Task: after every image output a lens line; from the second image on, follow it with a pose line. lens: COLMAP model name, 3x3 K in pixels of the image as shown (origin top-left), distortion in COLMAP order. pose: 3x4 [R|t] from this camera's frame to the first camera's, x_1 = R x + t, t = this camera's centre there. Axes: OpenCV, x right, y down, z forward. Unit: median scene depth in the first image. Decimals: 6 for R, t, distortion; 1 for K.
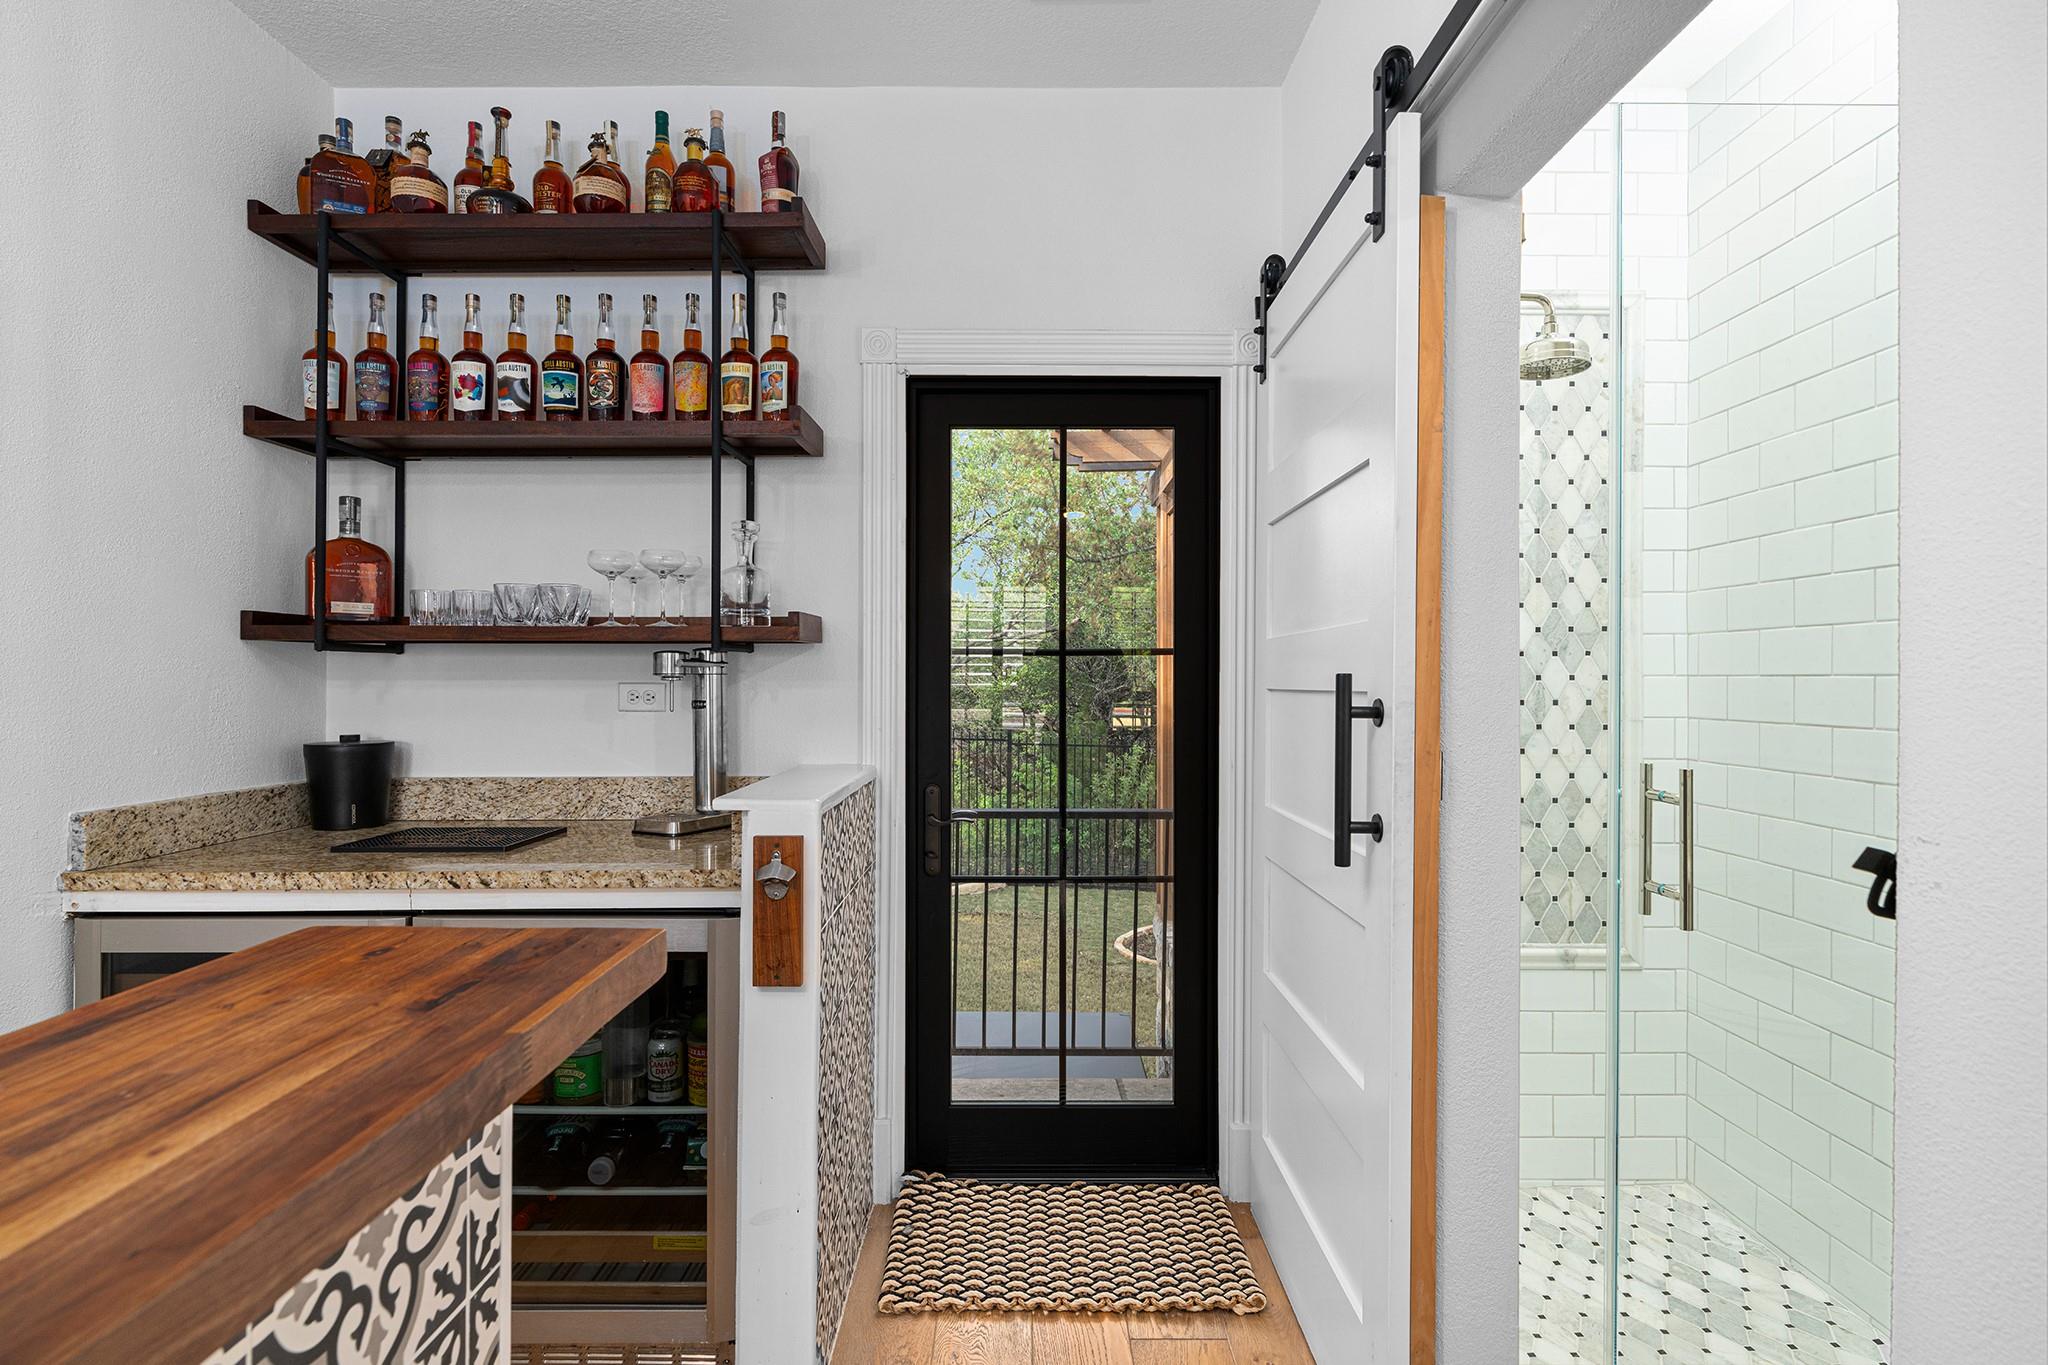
lens RADIAL K [[1026.1, 0, 1038.0], [0, 1026.1, 681.0], [0, 0, 1]] dist [-0.004152, -0.000129]
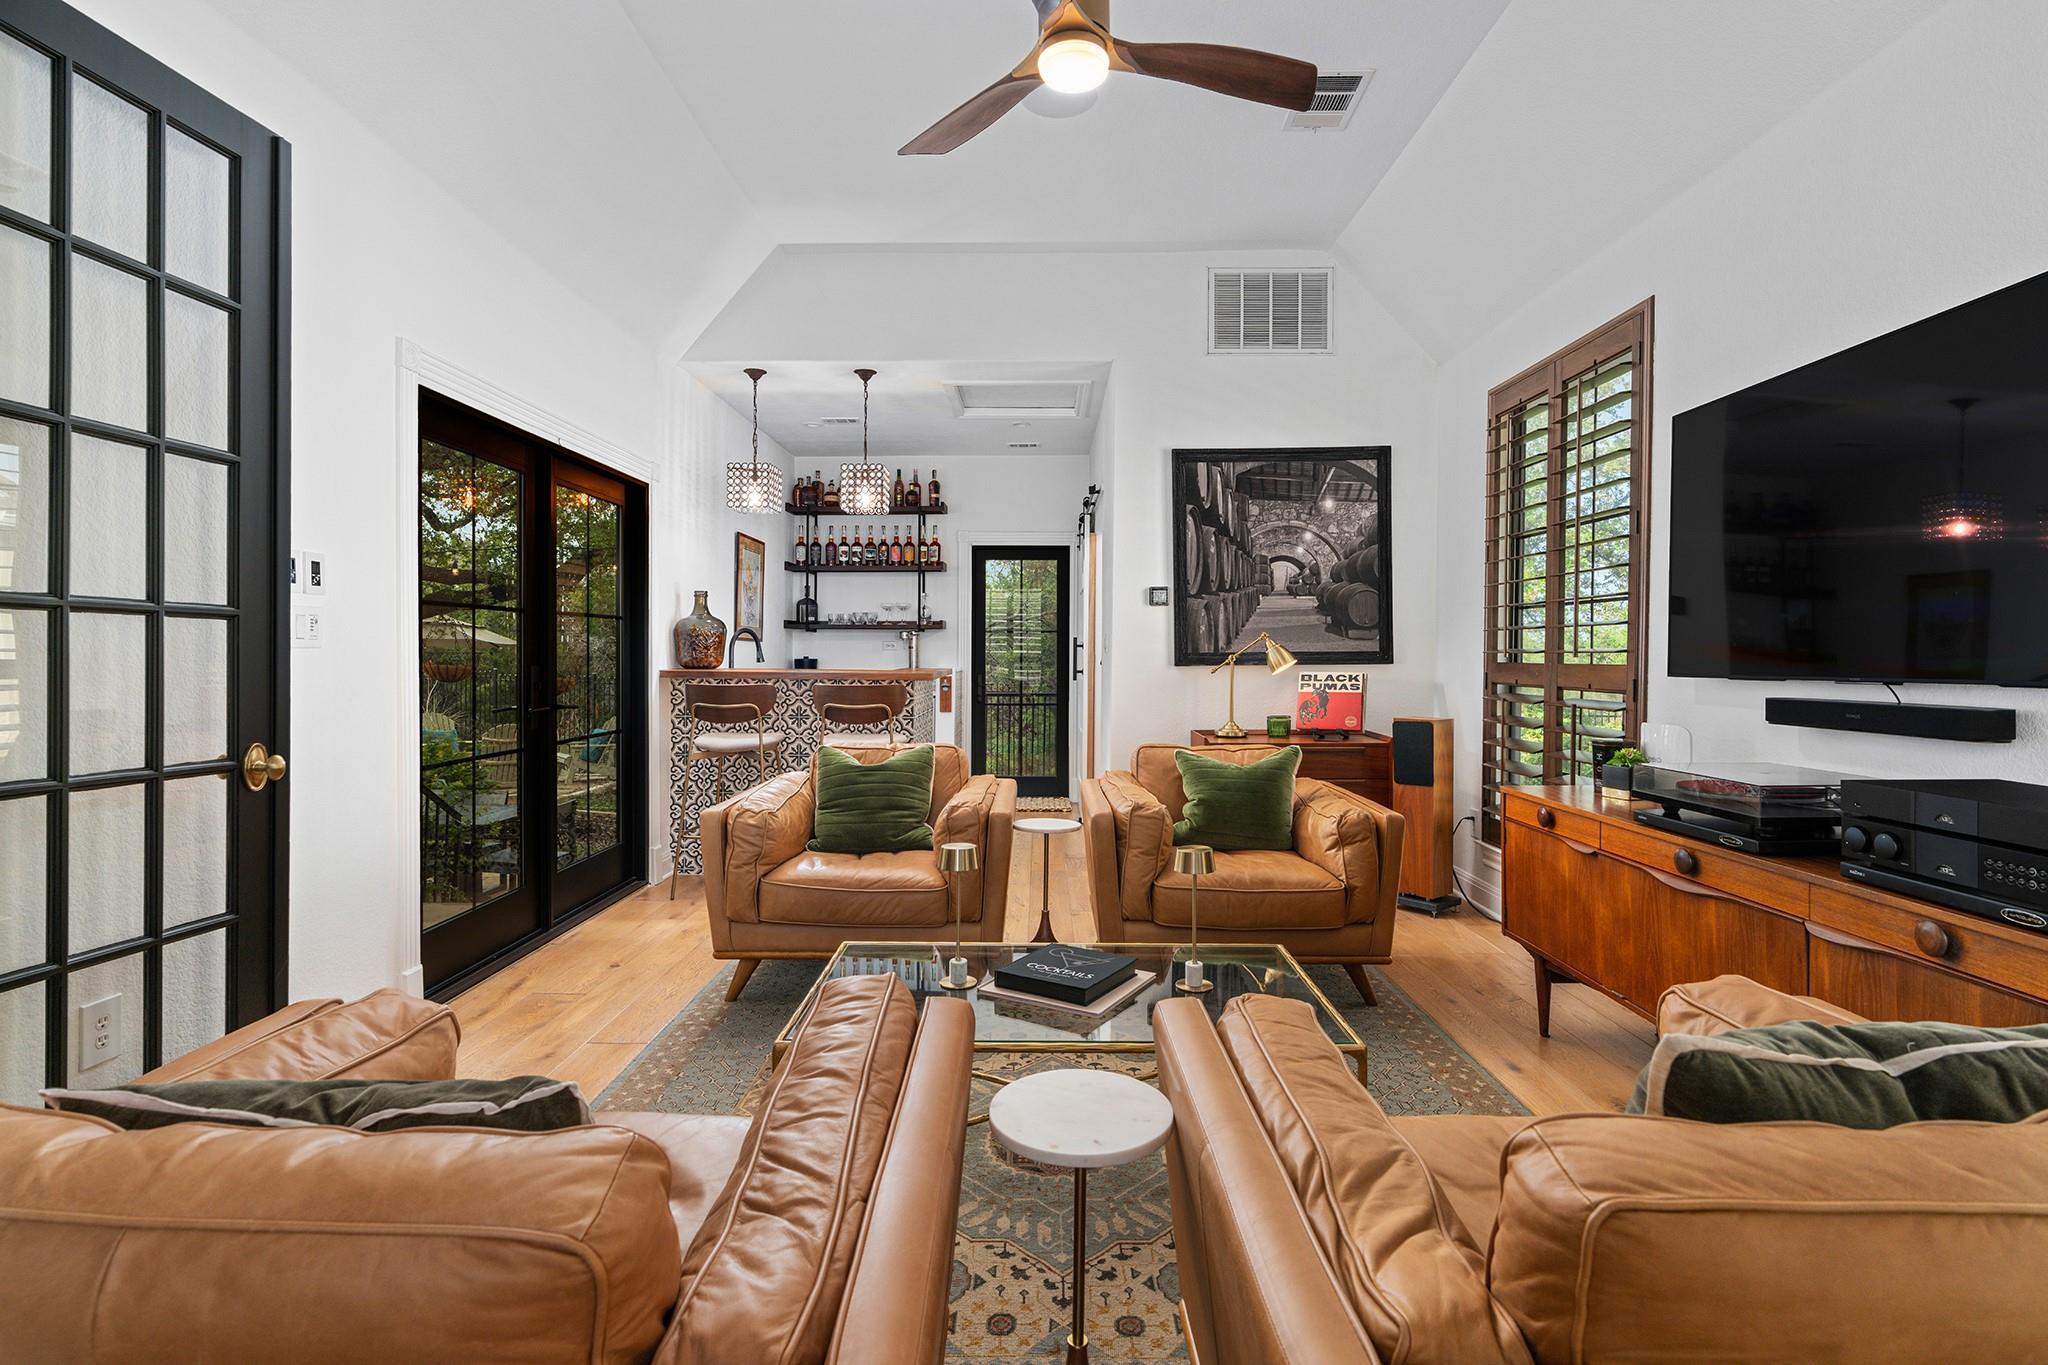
lens RADIAL K [[989.1, 0, 1013.2], [0, 989.1, 657.9], [0, 0, 1]] dist [-0.000589, 0.001289]
pose [[0.999178, -0.000565, -0.040533, 0.135190], [0.000713, 0.999993, 0.003658, 0.045910], [0.040531, -0.003684, 0.999171, -2.227952]]
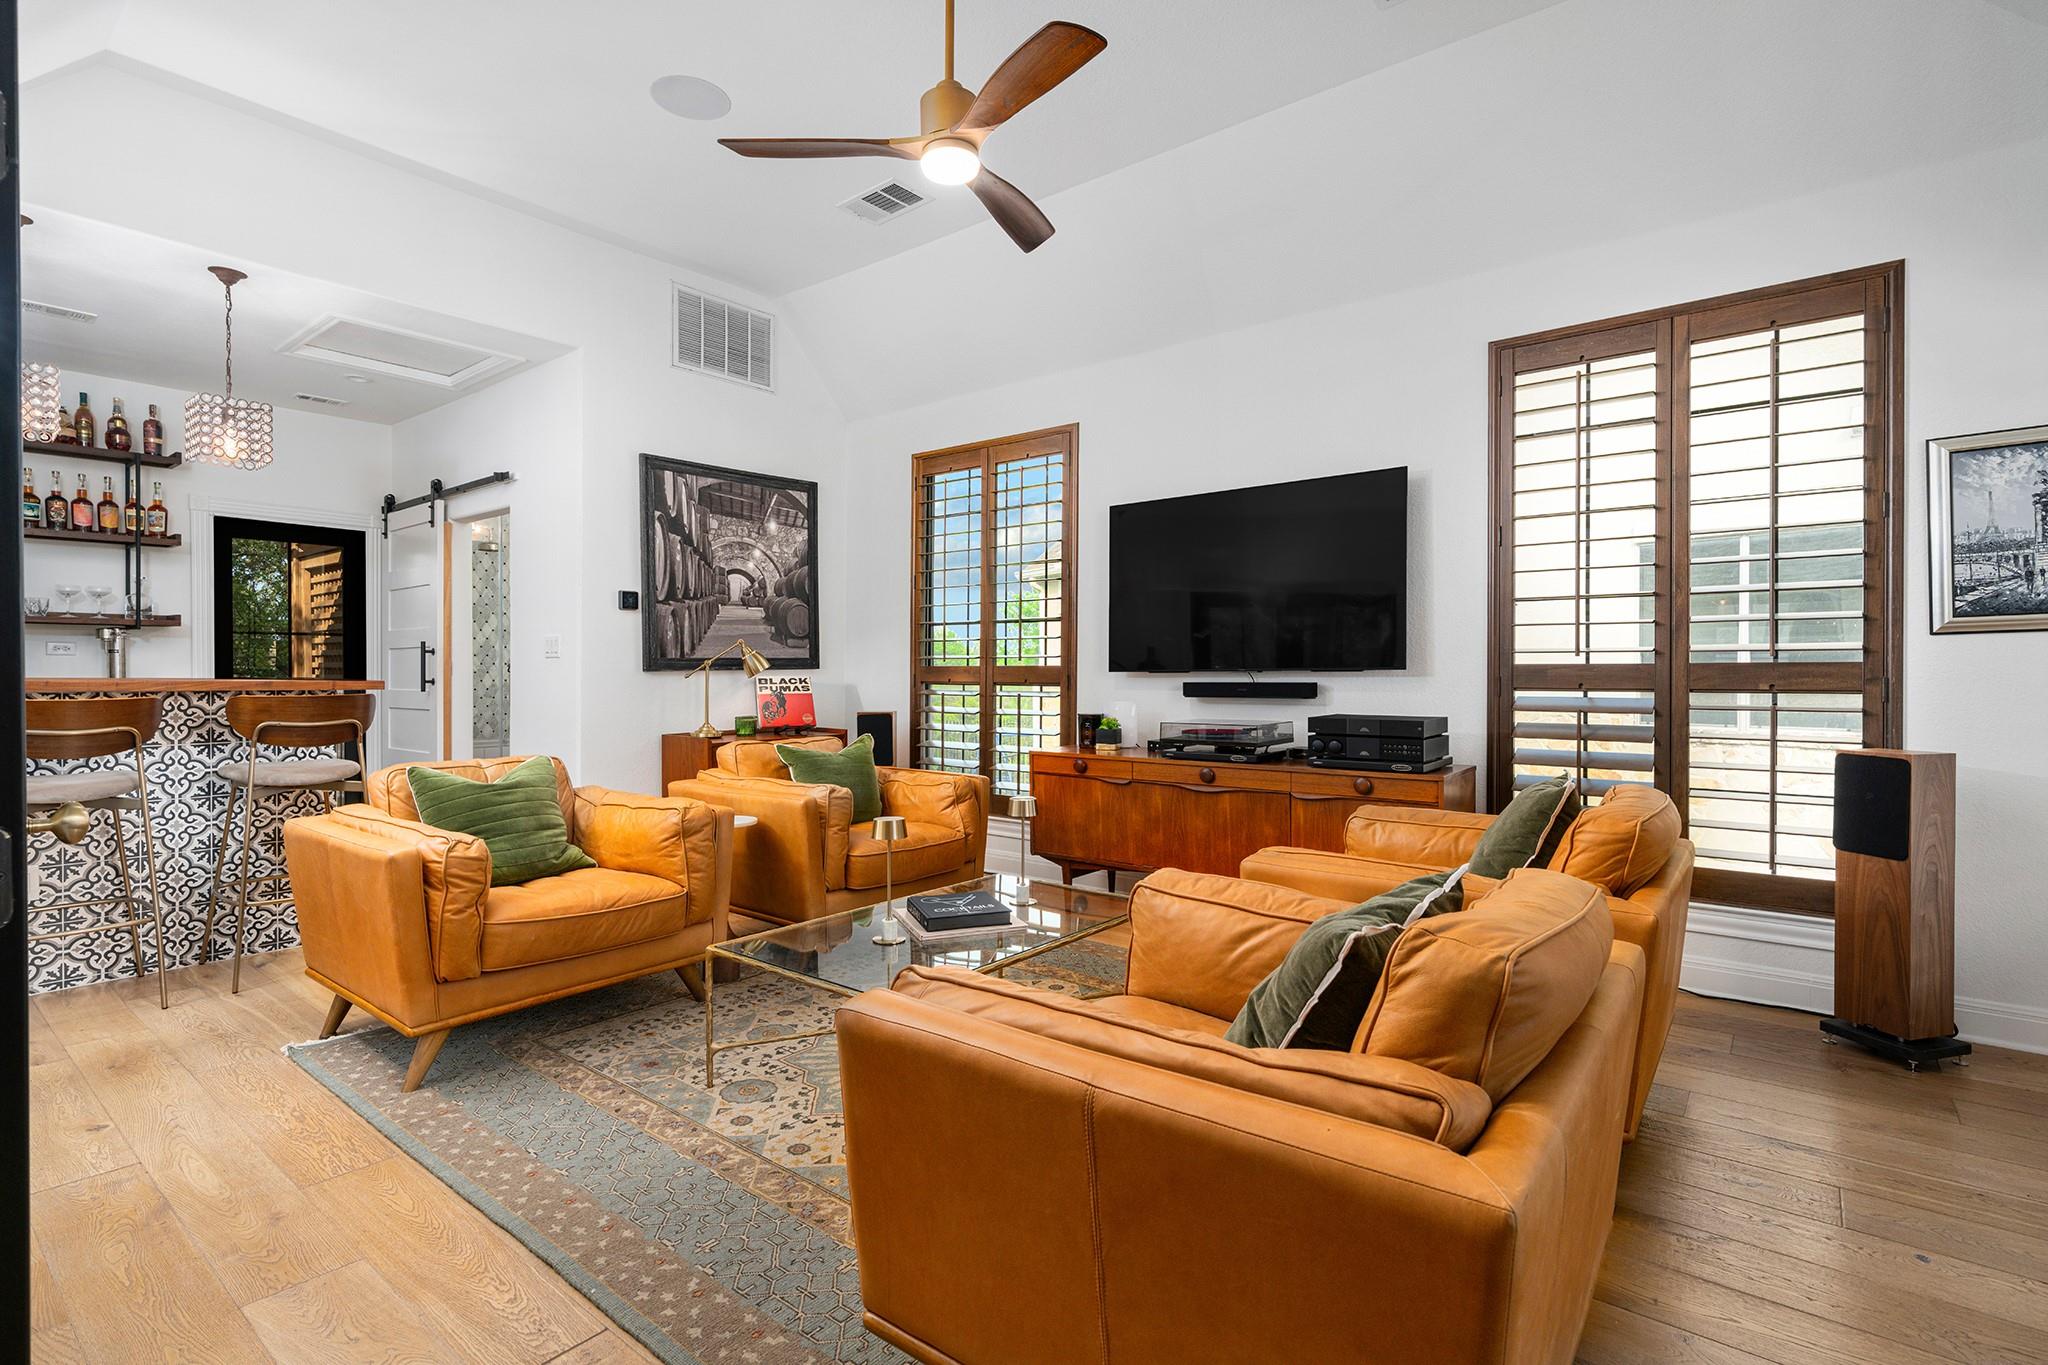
lens RADIAL K [[989.1, 0, 1029.8], [0, 989.1, 677.7], [0, 0, 1]] dist [-0.000589, 0.001289]
pose [[0.643222, -0.008219, 0.765635, -0.718069], [0.002731, 0.999961, 0.008440, 0.069843], [-0.765675, -0.003338, 0.643219, -2.079132]]
